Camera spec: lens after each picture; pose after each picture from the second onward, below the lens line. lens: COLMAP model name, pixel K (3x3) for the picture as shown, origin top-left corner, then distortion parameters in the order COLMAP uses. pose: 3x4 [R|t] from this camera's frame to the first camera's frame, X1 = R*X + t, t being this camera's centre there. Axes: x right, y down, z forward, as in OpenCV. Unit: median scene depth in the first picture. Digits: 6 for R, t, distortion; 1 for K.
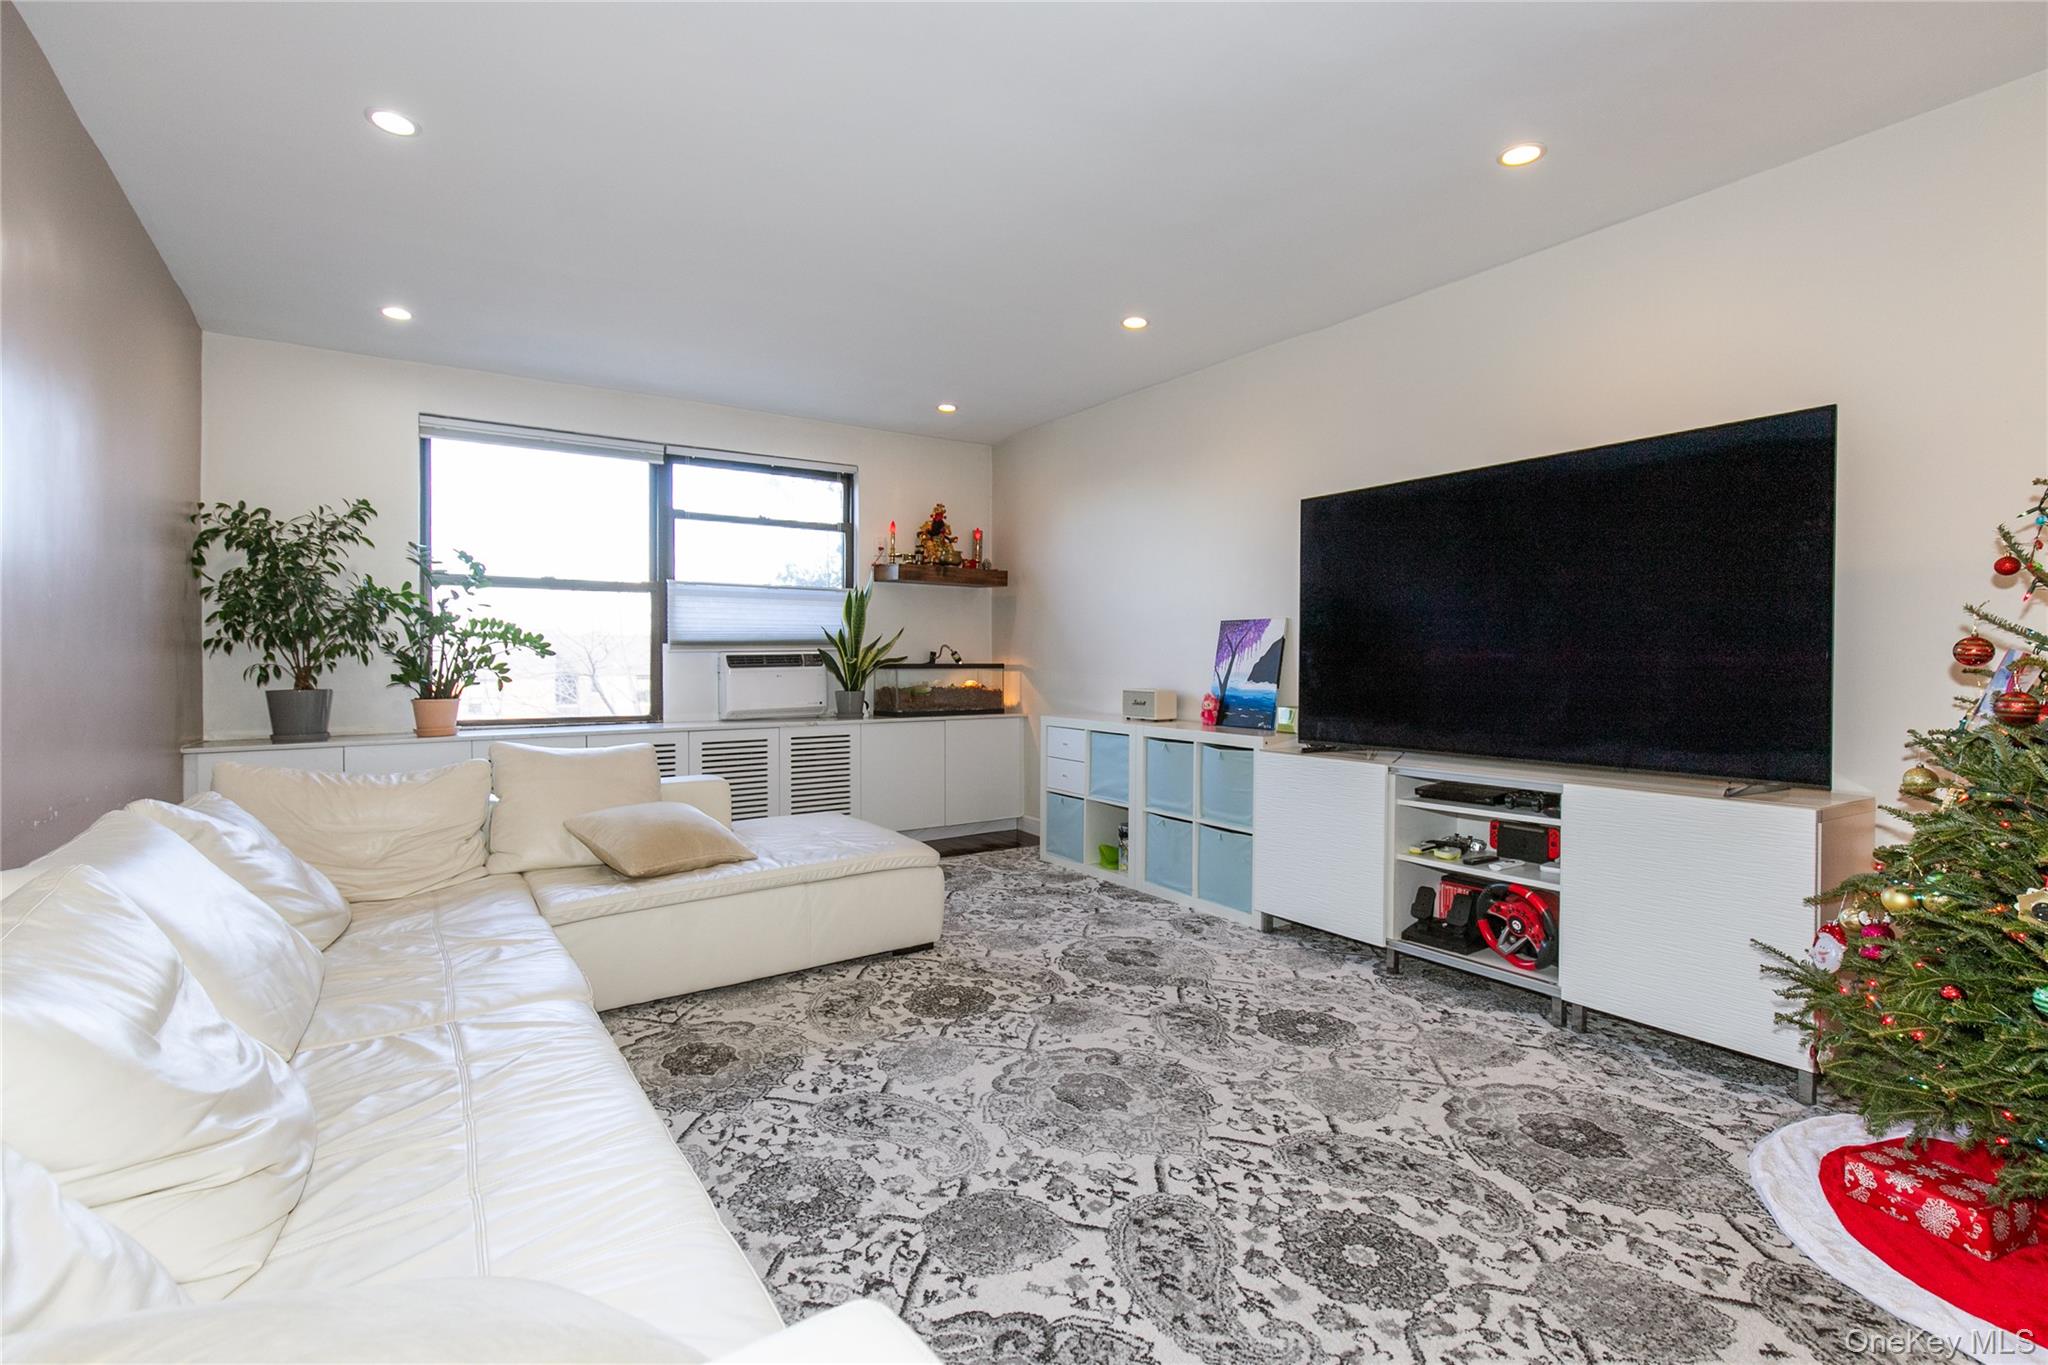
lens RADIAL K [[937.2, 0, 1023.0], [0, 937.2, 668.1], [0, 0, 1]] dist [0.013701, -0.005555]
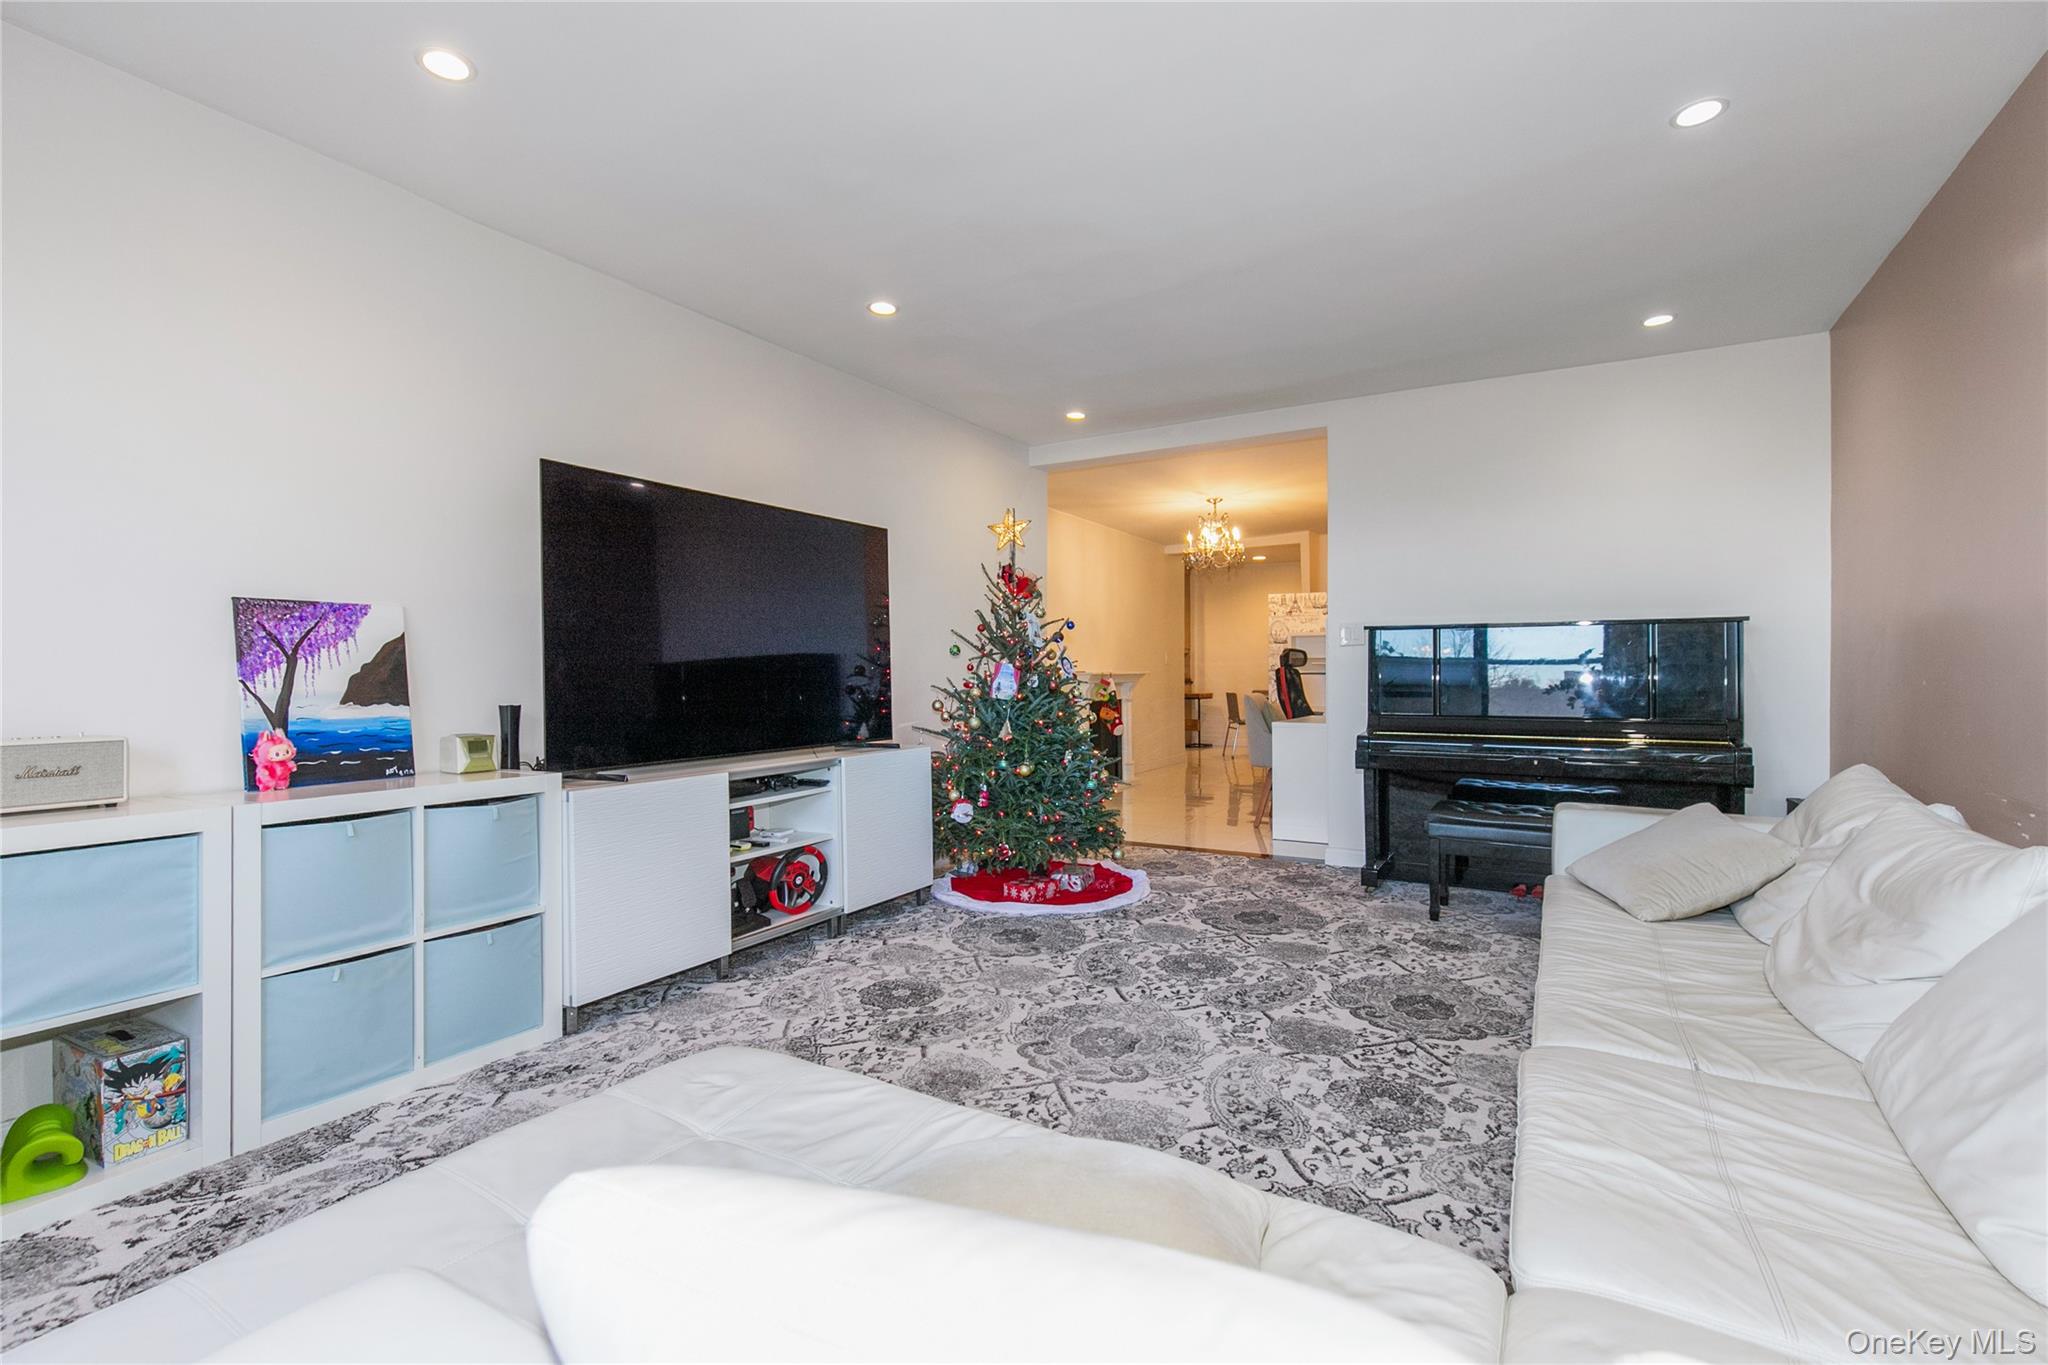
lens RADIAL K [[937.2, 0, 1042.4], [0, 937.2, 681.4], [0, 0, 1]] dist [0.013701, -0.005555]
pose [[-0.455445, -0.007375, 0.890233, -0.706852], [0.013811, 0.999787, 0.015348, -0.005846], [-0.890157, 0.019286, -0.455246, 1.232823]]
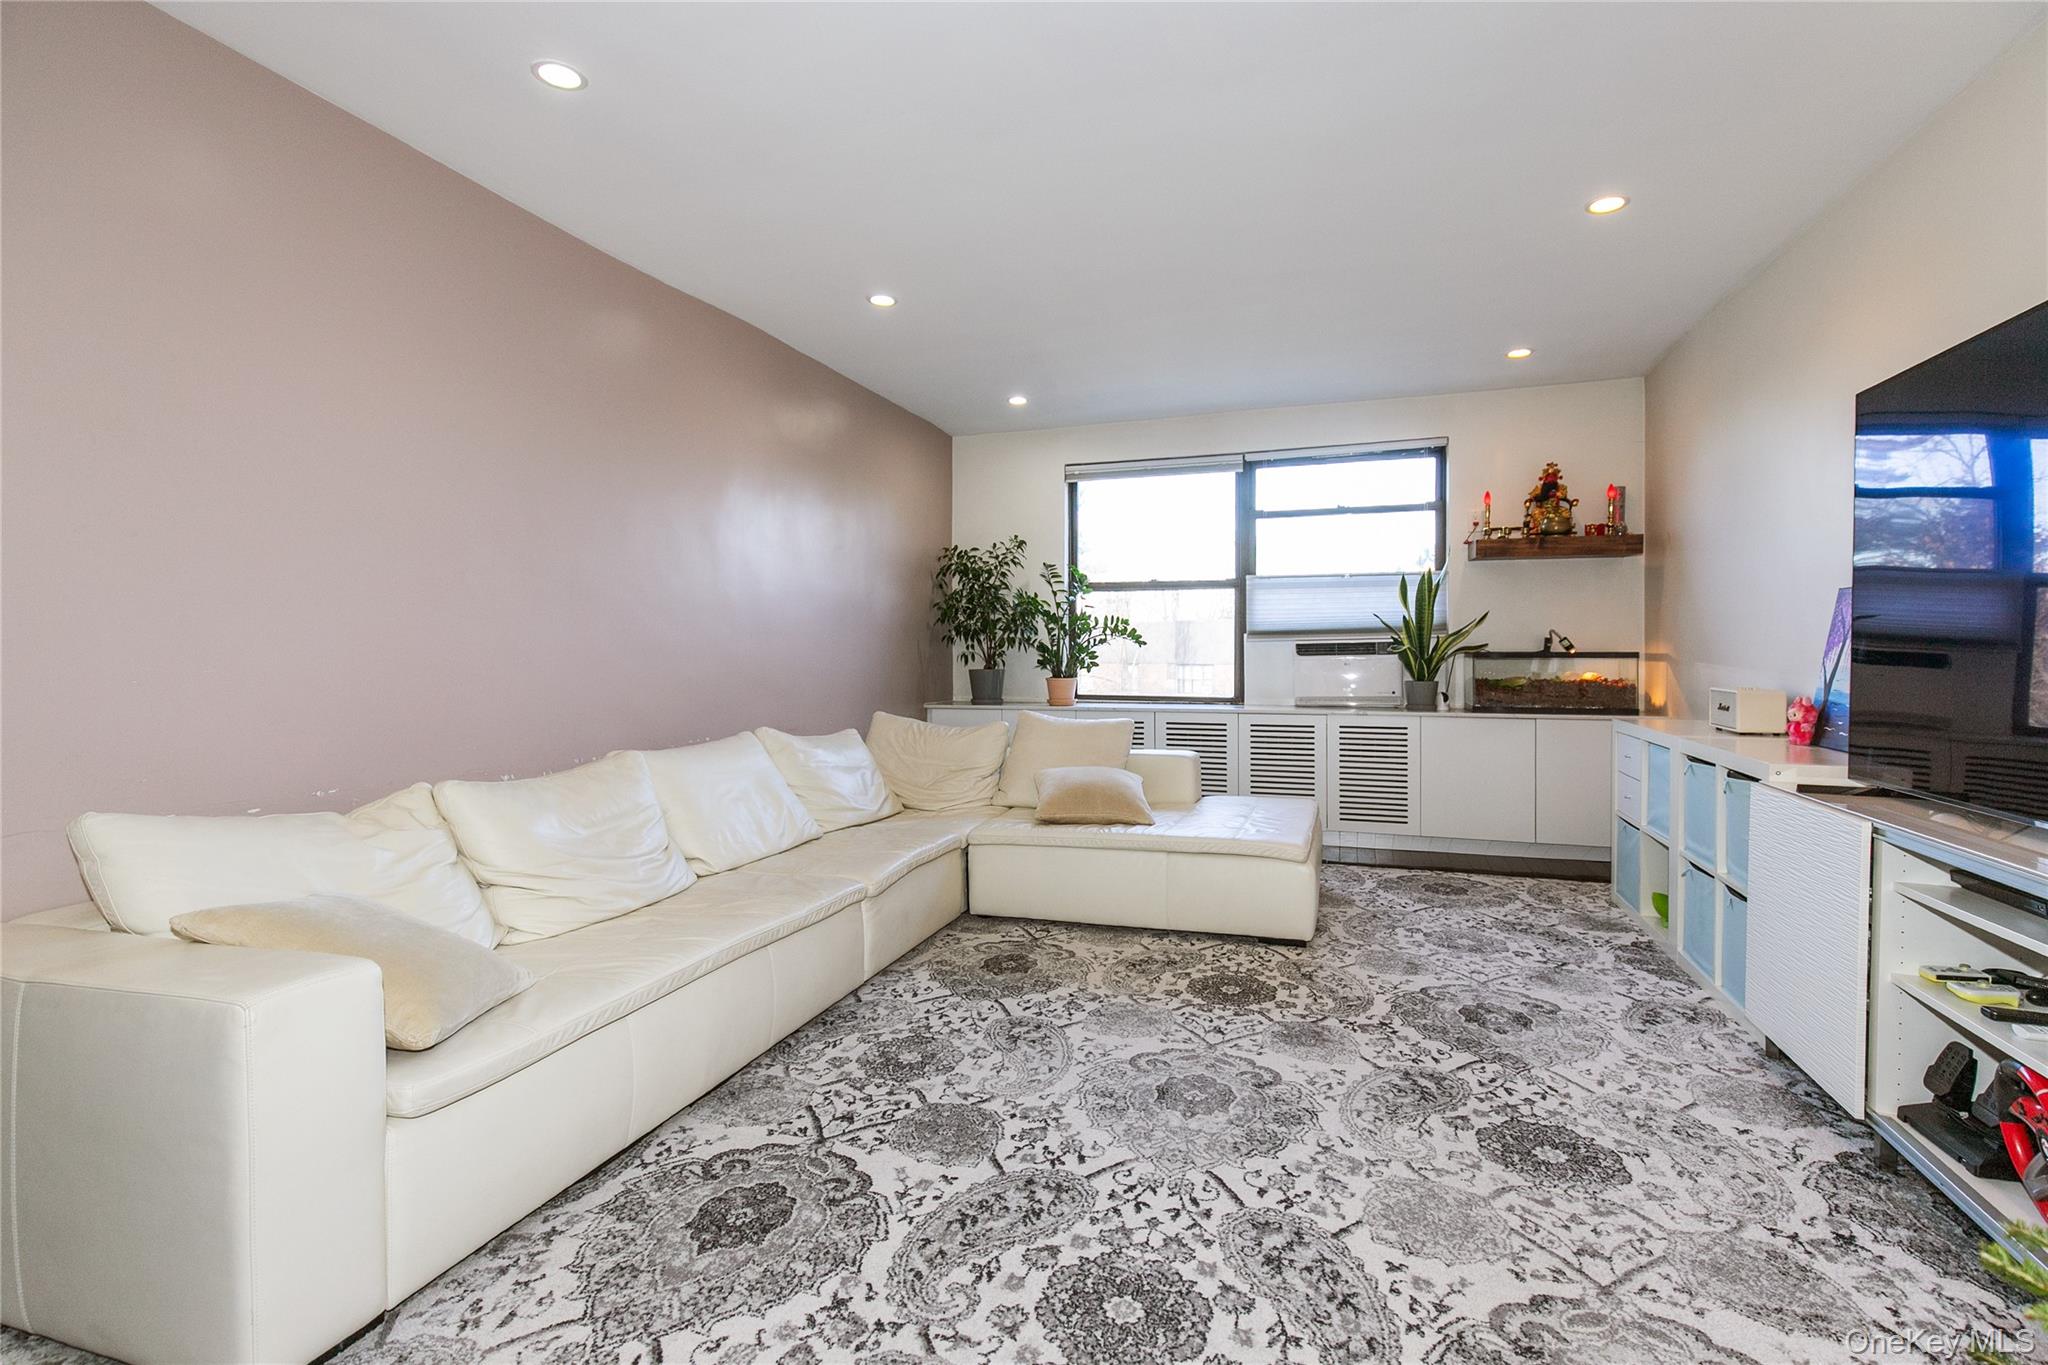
lens RADIAL K [[937.2, 0, 1031.1], [0, 937.2, 660.3], [0, 0, 1]] dist [0.013701, -0.005555]
pose [[0.610675, 0.008646, -0.791834, 0.575237], [-0.003362, 0.999960, 0.008326, -0.005006], [0.791874, -0.002423, 0.610680, 0.213507]]
